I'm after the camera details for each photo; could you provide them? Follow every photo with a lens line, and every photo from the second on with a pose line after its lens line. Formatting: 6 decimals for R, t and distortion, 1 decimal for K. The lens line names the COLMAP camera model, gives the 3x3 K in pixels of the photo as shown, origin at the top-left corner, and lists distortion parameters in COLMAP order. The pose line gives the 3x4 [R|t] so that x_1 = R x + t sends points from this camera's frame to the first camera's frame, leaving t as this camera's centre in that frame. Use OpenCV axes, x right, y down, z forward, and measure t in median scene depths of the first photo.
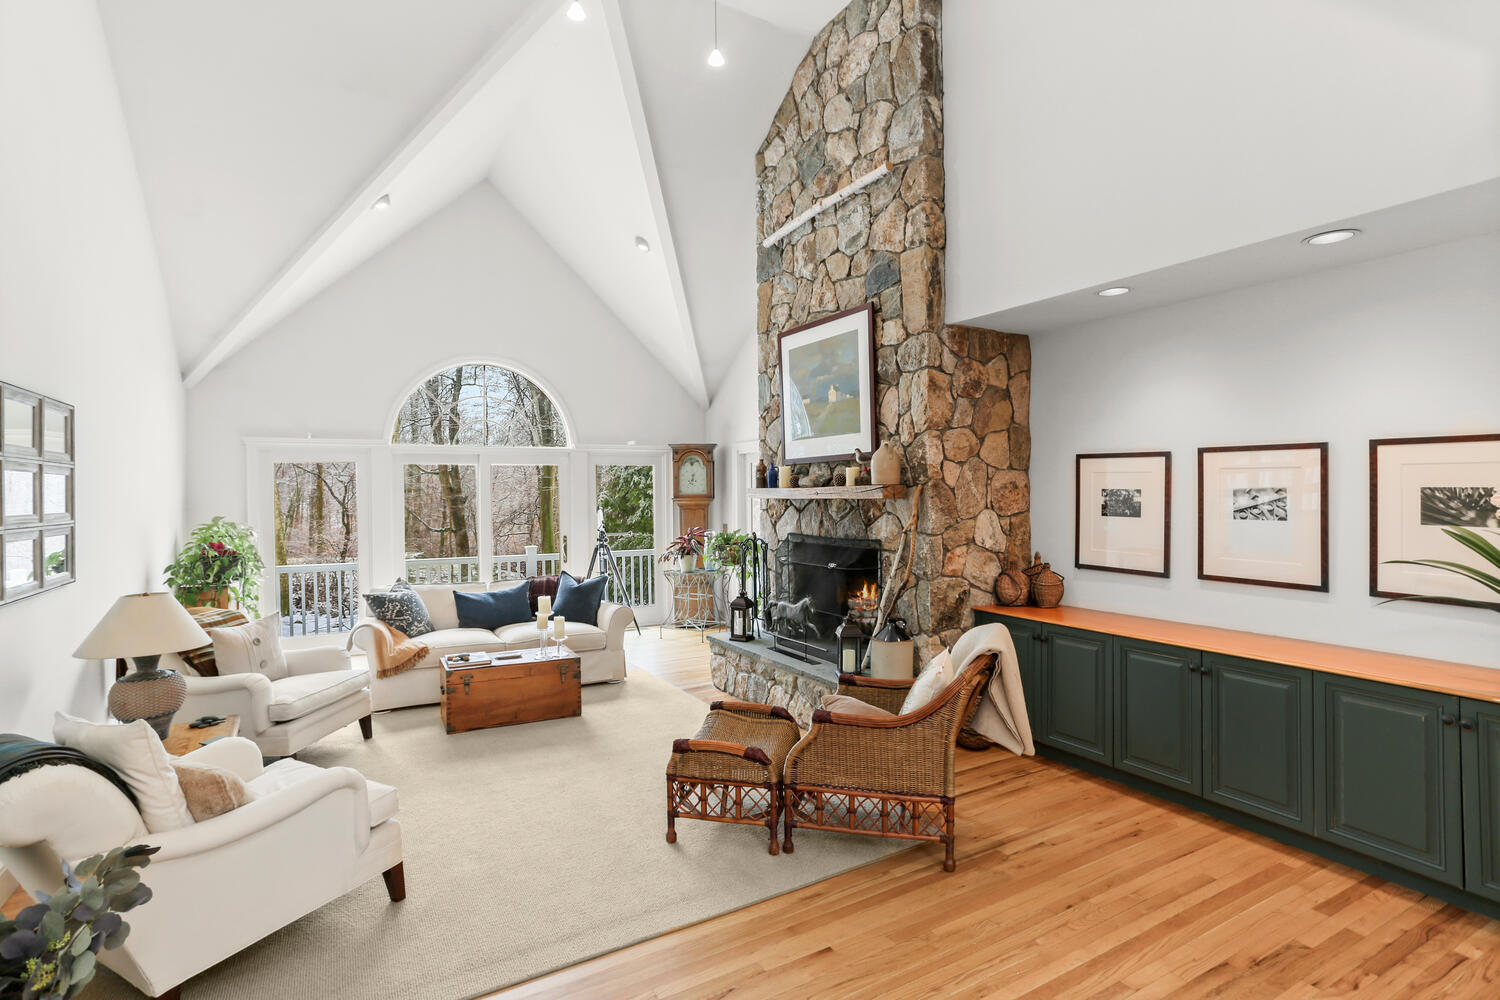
lens RADIAL K [[727.5, 0, 730.7], [0, 727.5, 483.2], [0, 0, 1]] dist [-0.039479, 0.023240]
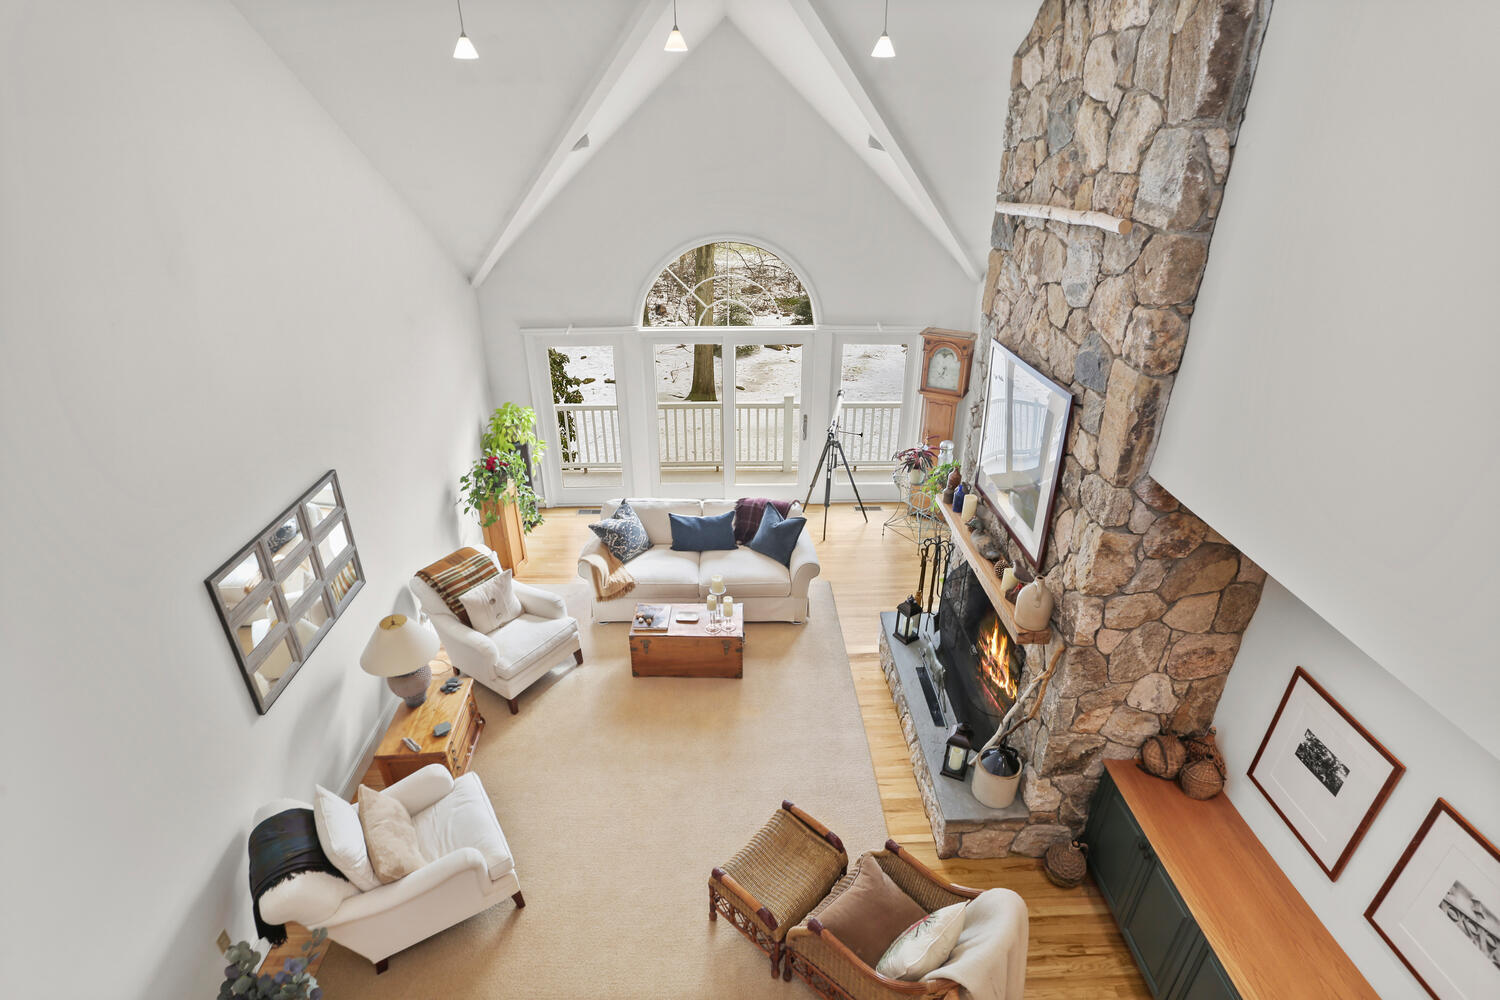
lens RADIAL K [[727.5, 0, 764.4], [0, 727.5, 491.2], [0, 0, 1]] dist [-0.039479, 0.023240]
pose [[0.898302, 0.210456, -0.385696, 0.225247], [-0.010364, 0.887728, 0.460251, -0.517813], [0.439256, -0.409447, 0.799629, 0.236242]]
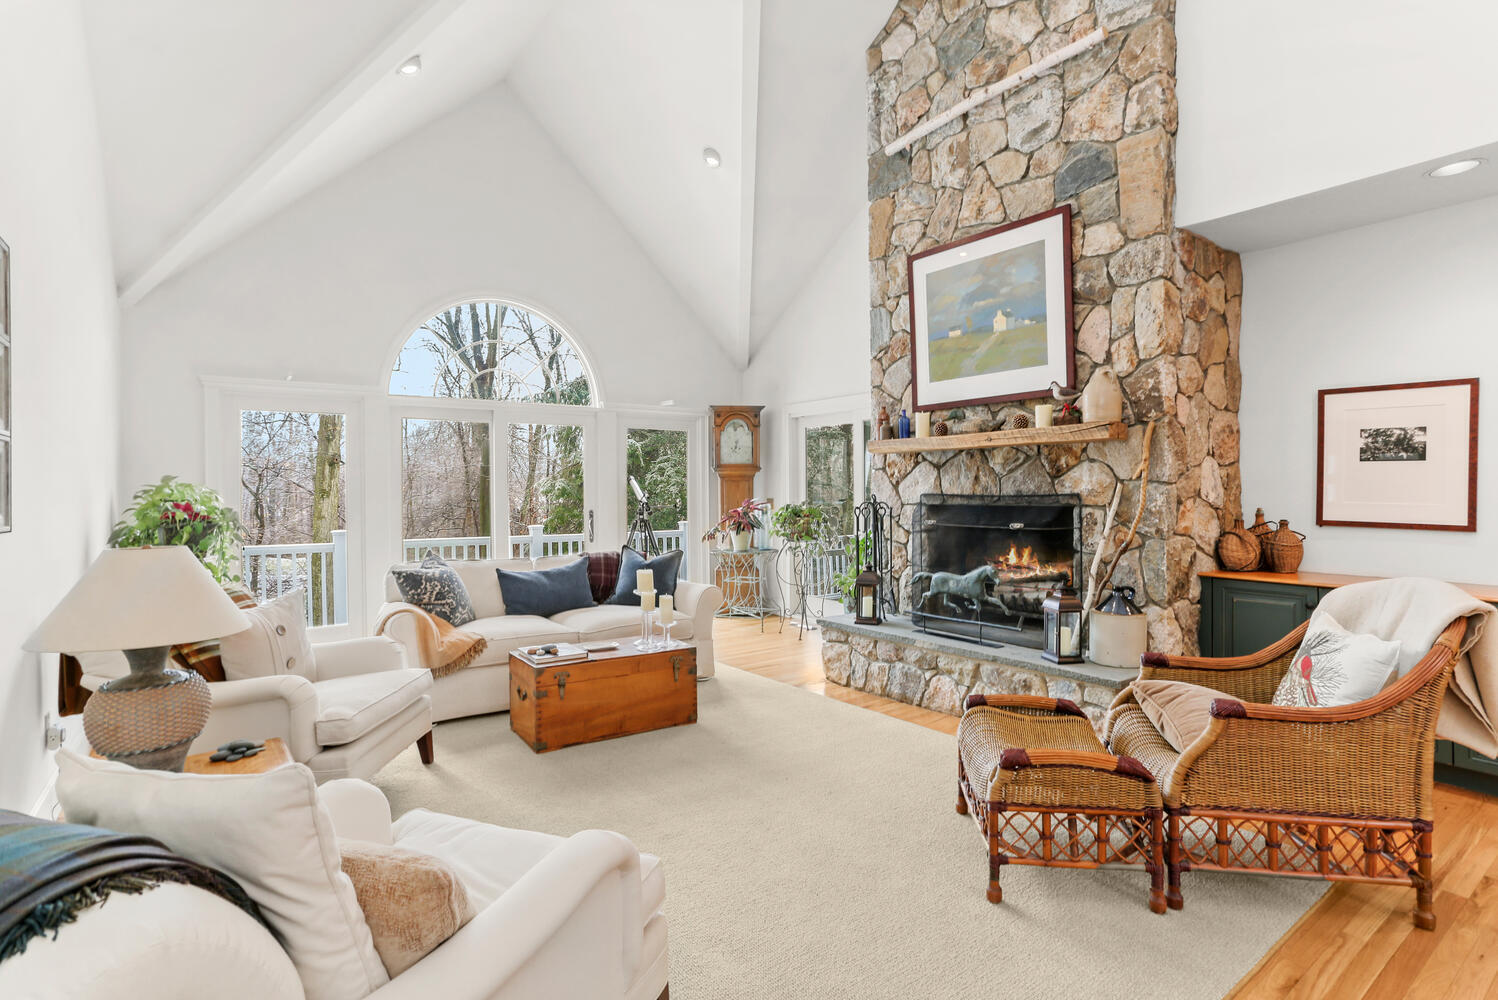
lens RADIAL K [[726.6, 0, 731.1], [0, 726.6, 484.5], [0, 0, 1]] dist [-0.039479, 0.023240]
pose [[0.993534, 0.005613, 0.113395, -0.284471], [-0.005799, 0.999982, 0.001308, 0.070767], [-0.113386, -0.001958, 0.993549, 0.244097]]
